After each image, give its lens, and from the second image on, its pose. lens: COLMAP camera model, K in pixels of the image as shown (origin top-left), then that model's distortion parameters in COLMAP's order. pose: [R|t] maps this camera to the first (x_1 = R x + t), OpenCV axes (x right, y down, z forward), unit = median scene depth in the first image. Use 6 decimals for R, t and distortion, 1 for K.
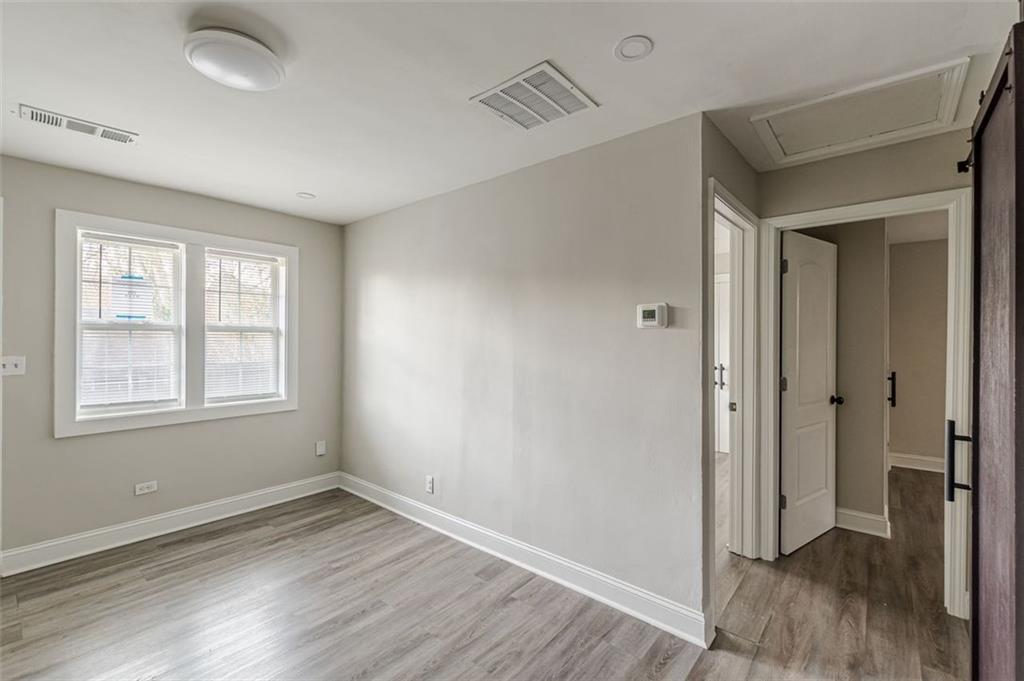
lens RADIAL K [[438.9, 0, 508.5], [0, 438.9, 335.3], [0, 0, 1]] dist [0.007687, -0.002753]
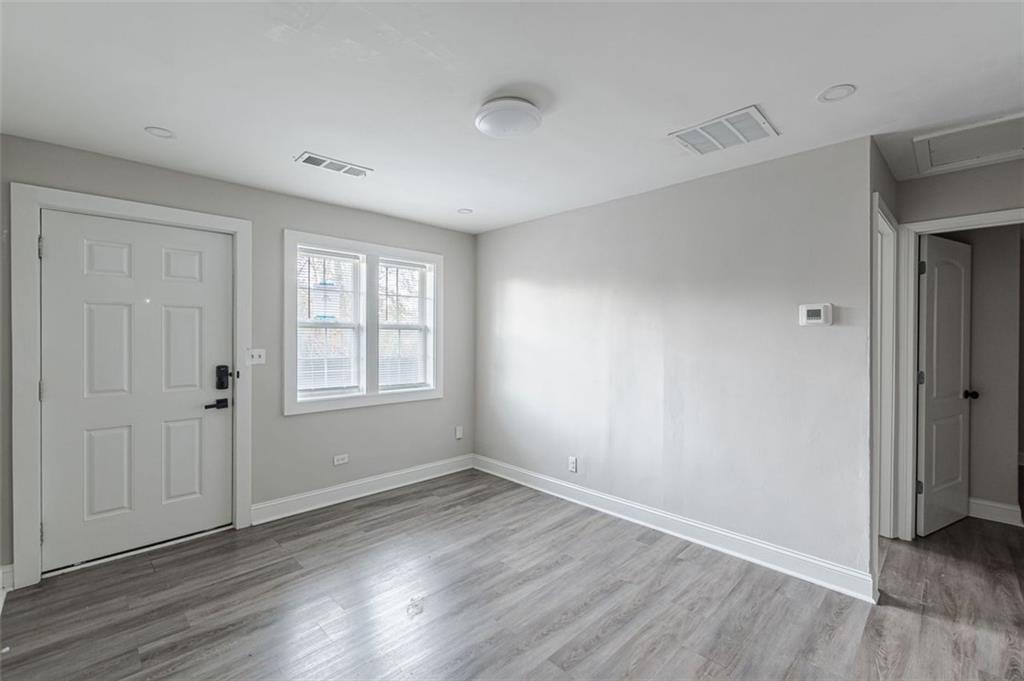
lens RADIAL K [[438.9, 0, 508.5], [0, 438.9, 335.3], [0, 0, 1]] dist [0.007687, -0.002753]
pose [[0.996127, 0.000695, -0.087918, -0.297499], [-0.000384, 0.999994, 0.003544, 0.004353], [0.087920, -0.003497, 0.996121, -0.168360]]
